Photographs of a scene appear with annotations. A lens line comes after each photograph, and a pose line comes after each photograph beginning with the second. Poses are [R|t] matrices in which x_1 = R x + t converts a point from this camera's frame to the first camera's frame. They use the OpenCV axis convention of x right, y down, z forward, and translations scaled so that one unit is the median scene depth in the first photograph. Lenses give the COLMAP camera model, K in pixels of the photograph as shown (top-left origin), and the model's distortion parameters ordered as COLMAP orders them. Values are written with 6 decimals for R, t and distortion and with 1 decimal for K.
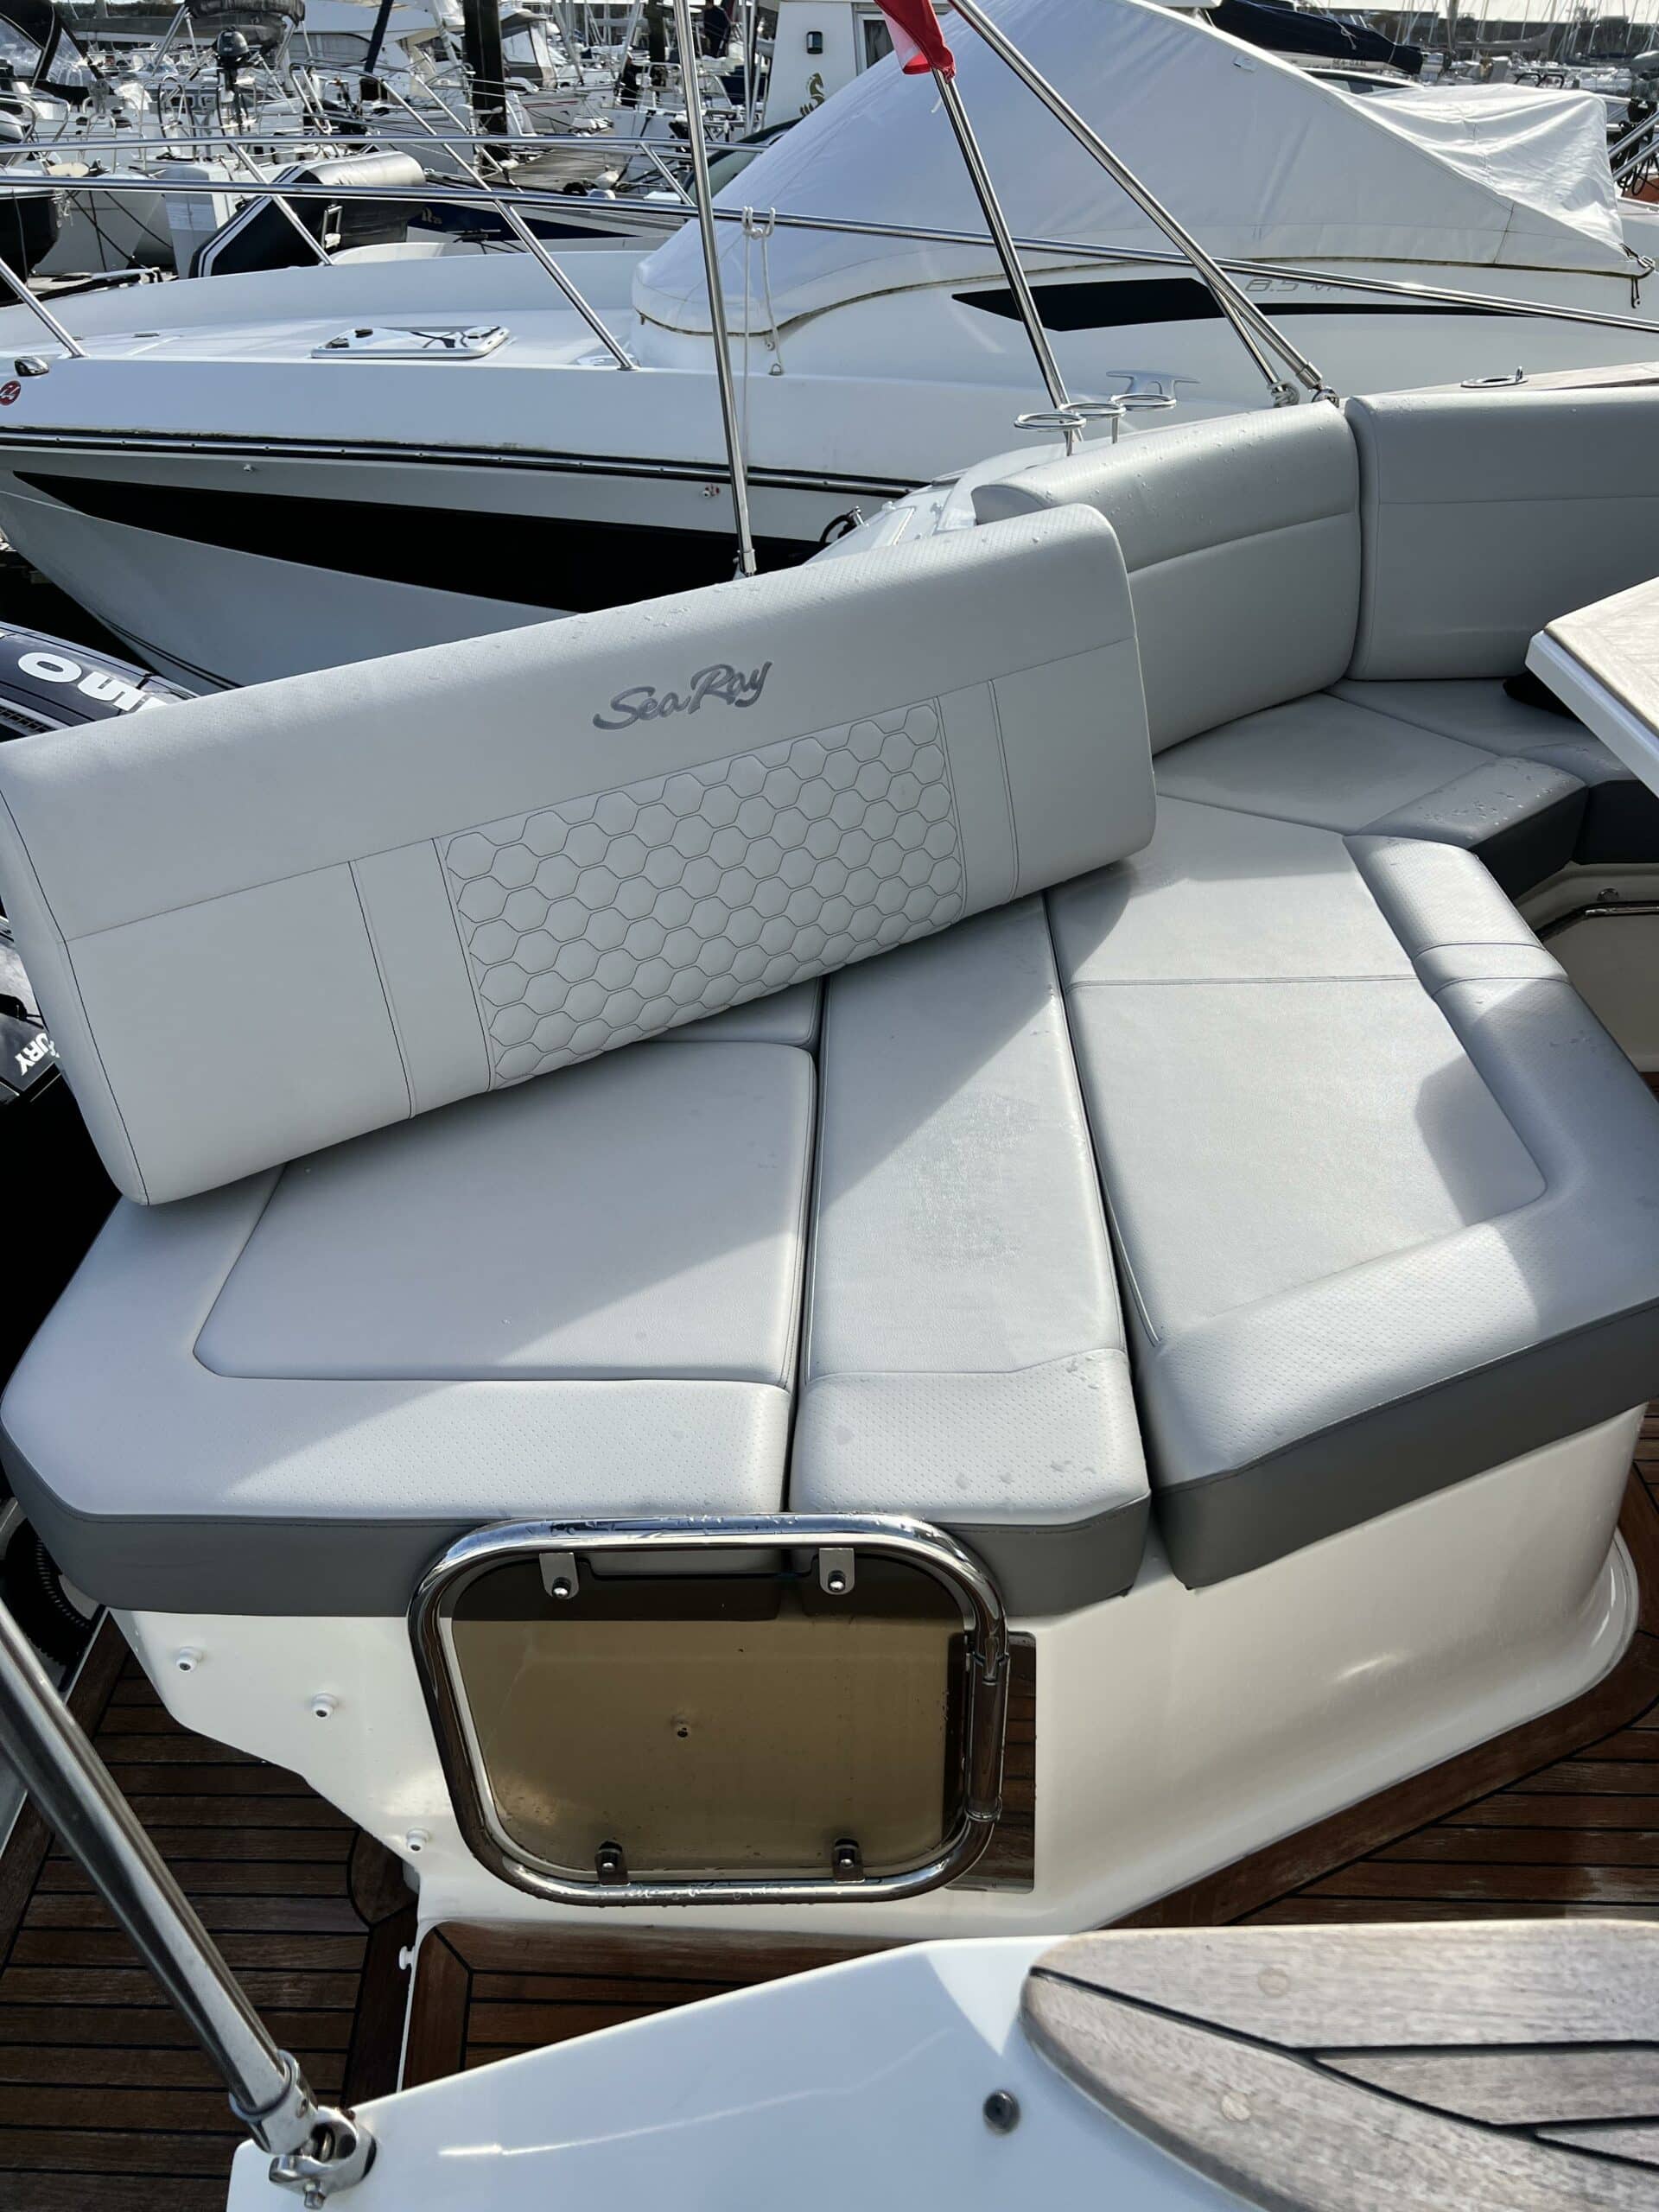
lens RADIAL K [[1654.9, 0, 826.5], [0, 1654.9, 1107.9], [0, 0, 1]] dist [0.000702, -0.018958]
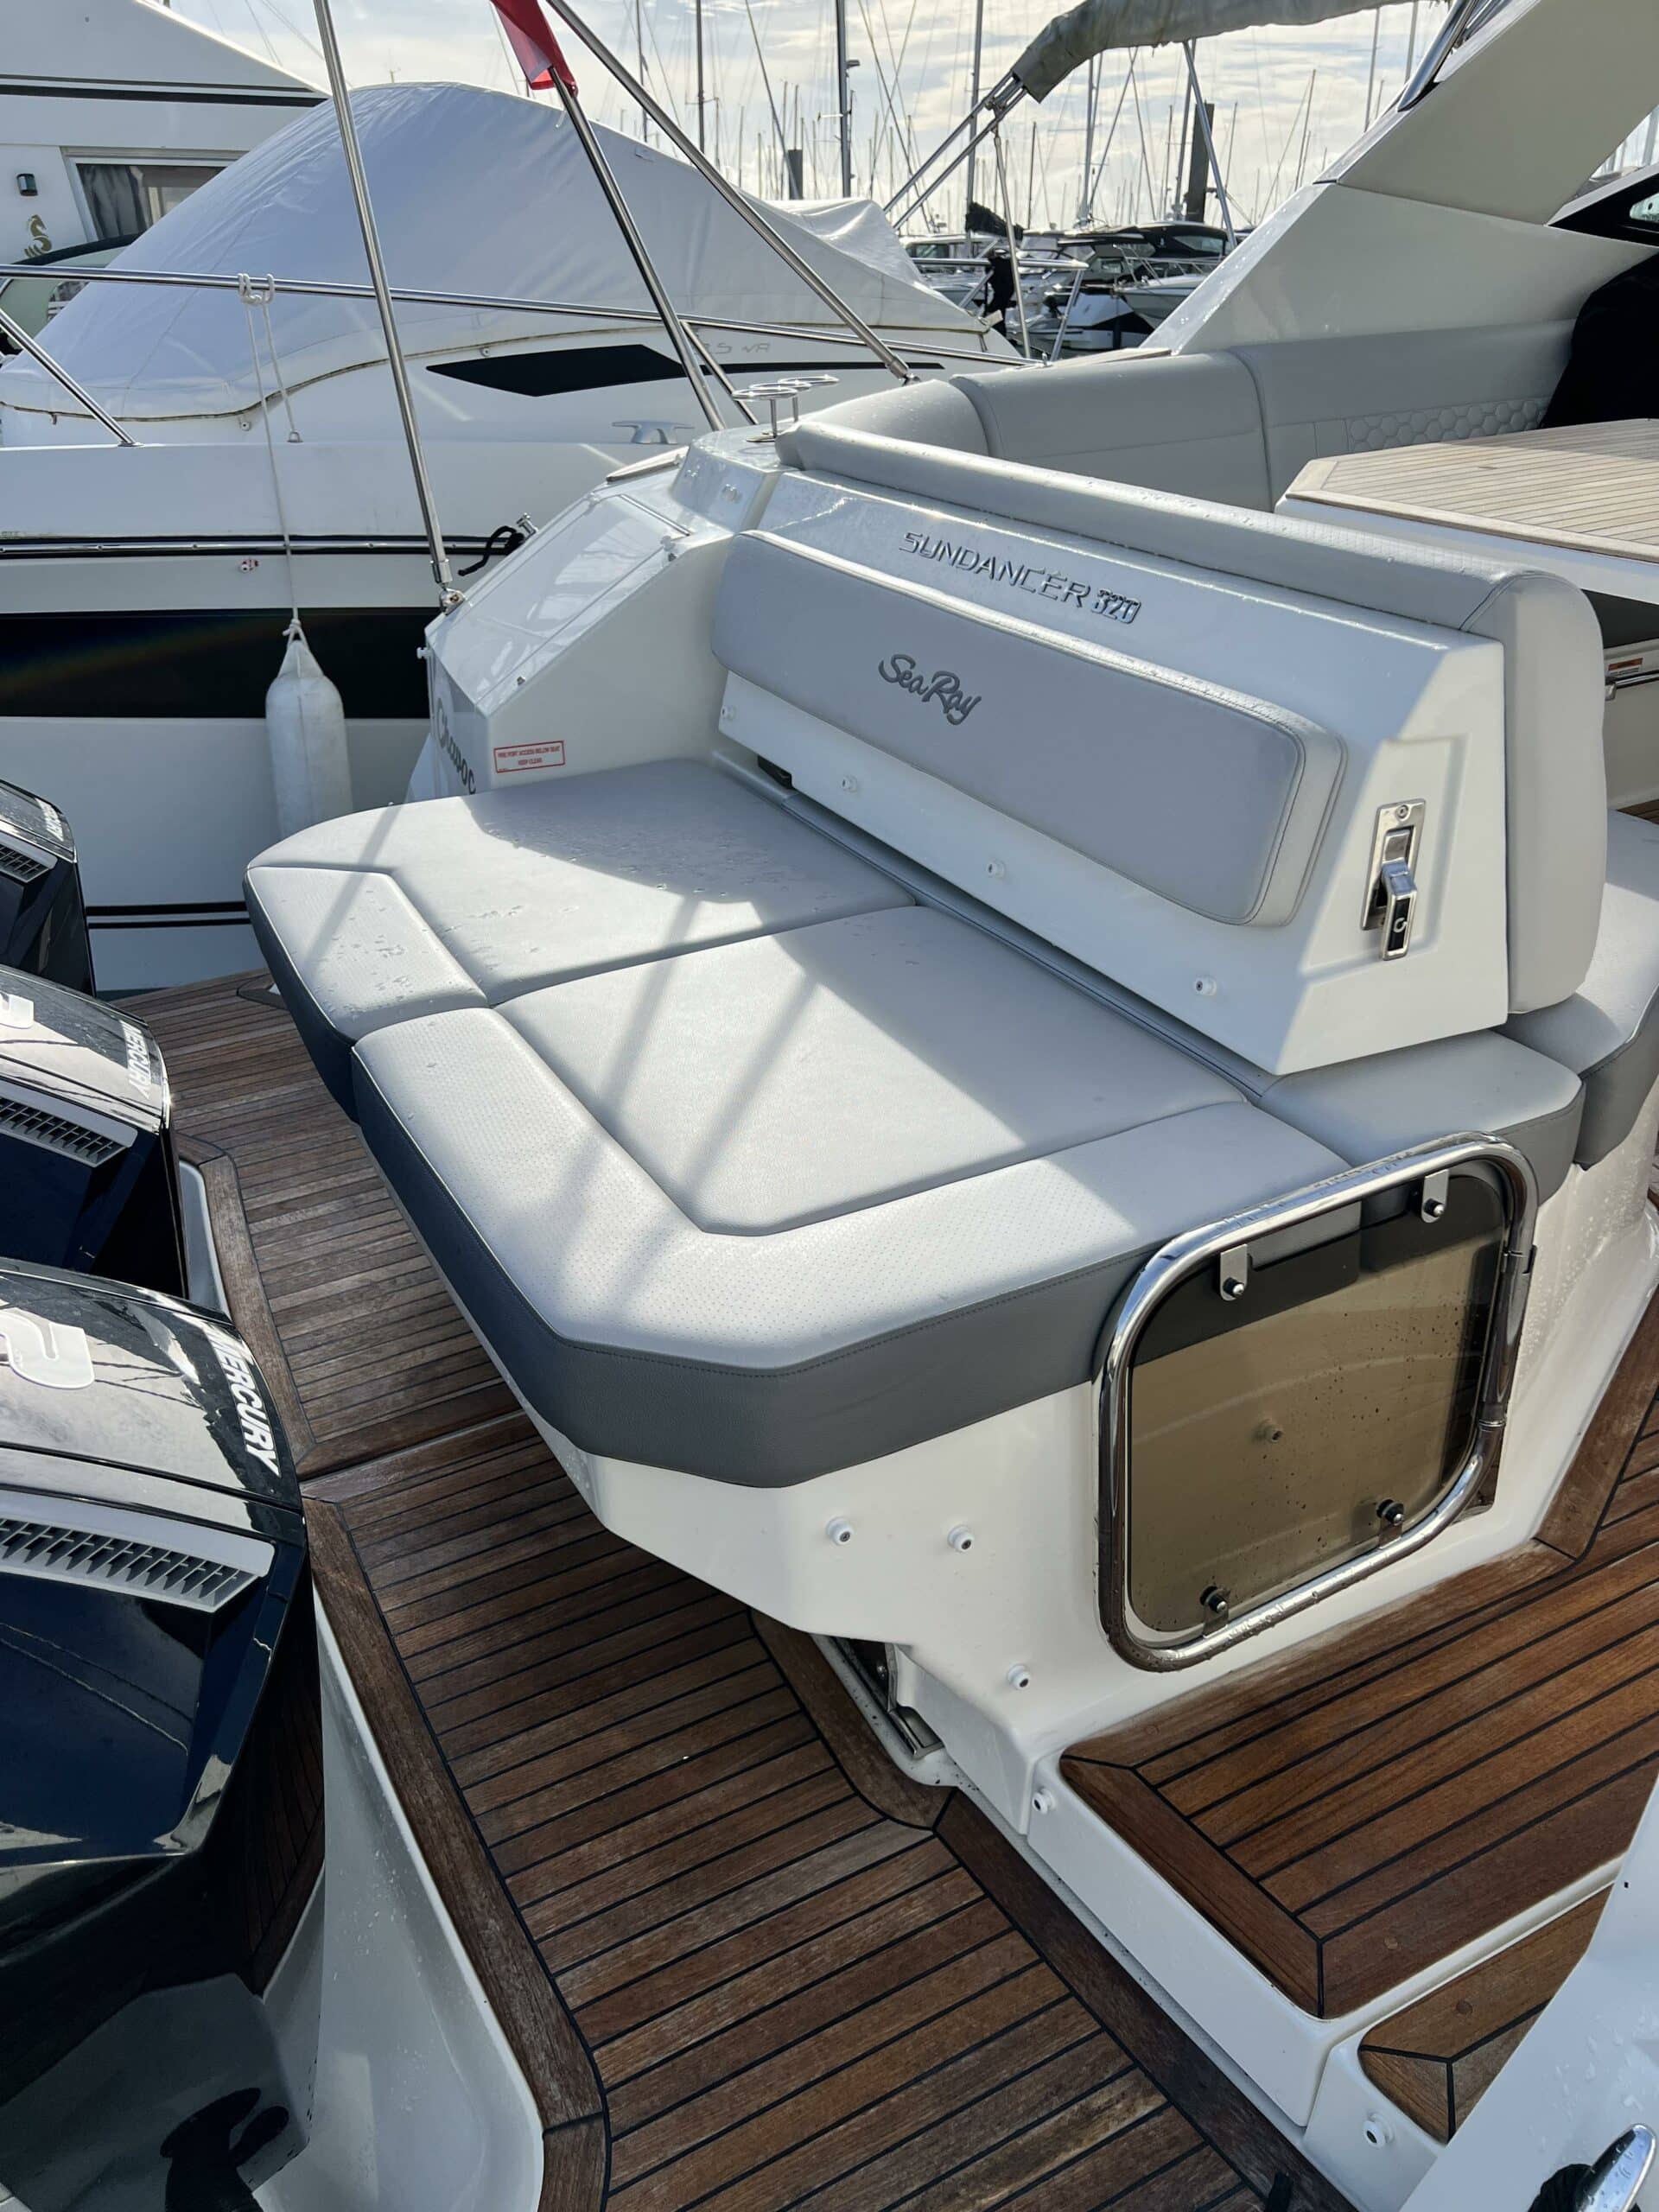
lens RADIAL K [[1654.9, 0, 822.1], [0, 1654.9, 1106.1], [0, 0, 1]] dist [0.000702, -0.018958]
pose [[0.869589, -0.224614, 0.439731, -0.276447], [0.266423, 0.963226, -0.034849, 0.050440], [-0.415732, 0.147459, 0.897453, 0.053862]]
